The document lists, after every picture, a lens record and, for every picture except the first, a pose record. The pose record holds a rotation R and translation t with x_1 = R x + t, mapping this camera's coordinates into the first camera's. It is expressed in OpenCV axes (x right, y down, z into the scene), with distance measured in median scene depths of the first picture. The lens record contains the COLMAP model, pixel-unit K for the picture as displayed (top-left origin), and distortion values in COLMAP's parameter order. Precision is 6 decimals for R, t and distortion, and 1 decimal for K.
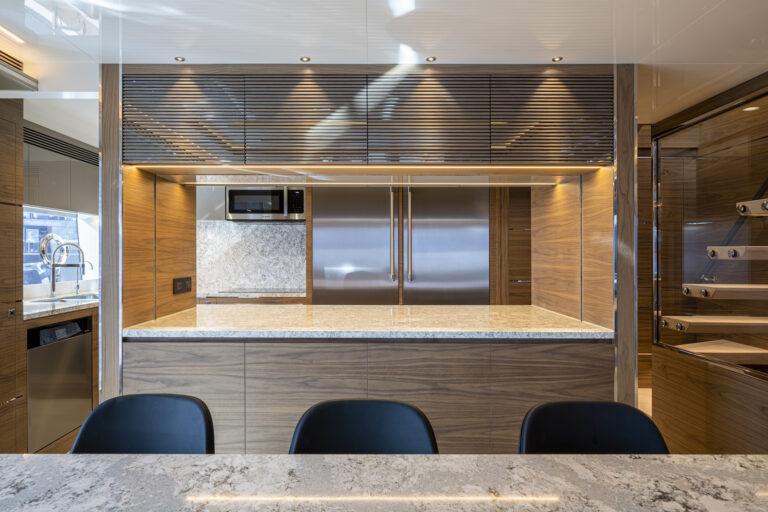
lens RADIAL K [[465.6, 0, 384.0], [0, 465.6, 256.0], [0, 0, 1]] dist [-0.006388, -0.000866]
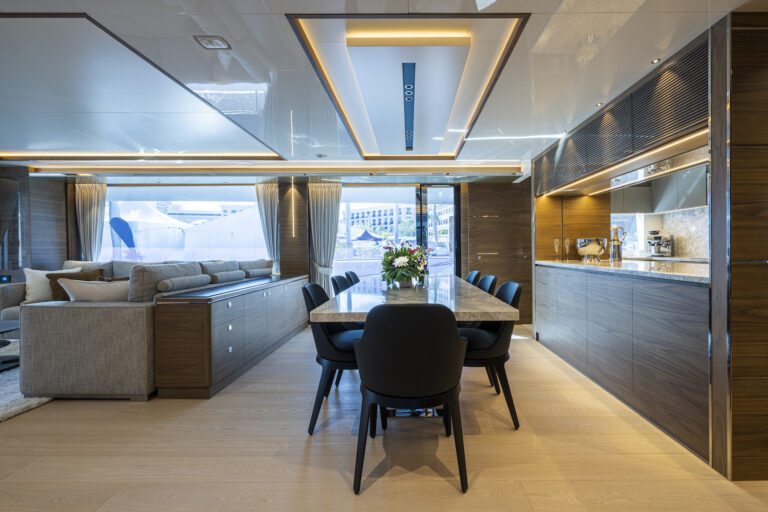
lens RADIAL K [[325.3, 0, 405.6], [0, 325.3, 252.7], [0, 0, 1]] dist [0.001397, 0.000421]
pose [[-0.007930, 0.007433, -0.999941, 1.032364], [0.006958, 0.999949, 0.007378, 0.078035], [0.999944, -0.006899, -0.007982, 0.245124]]
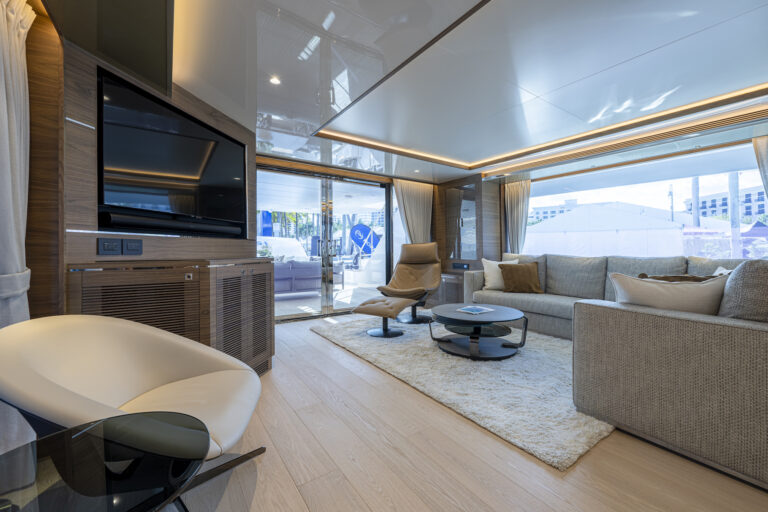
lens RADIAL K [[308.0, 0, 384.0], [0, 308.0, 256.0], [0, 0, 1]] dist [-0.000333, -0.000072]
pose [[-0.827012, 0.007208, -0.562137, 0.916030], [-0.005438, 0.999768, 0.020820, 0.104142], [0.562157, 0.020275, -0.826782, -0.472022]]
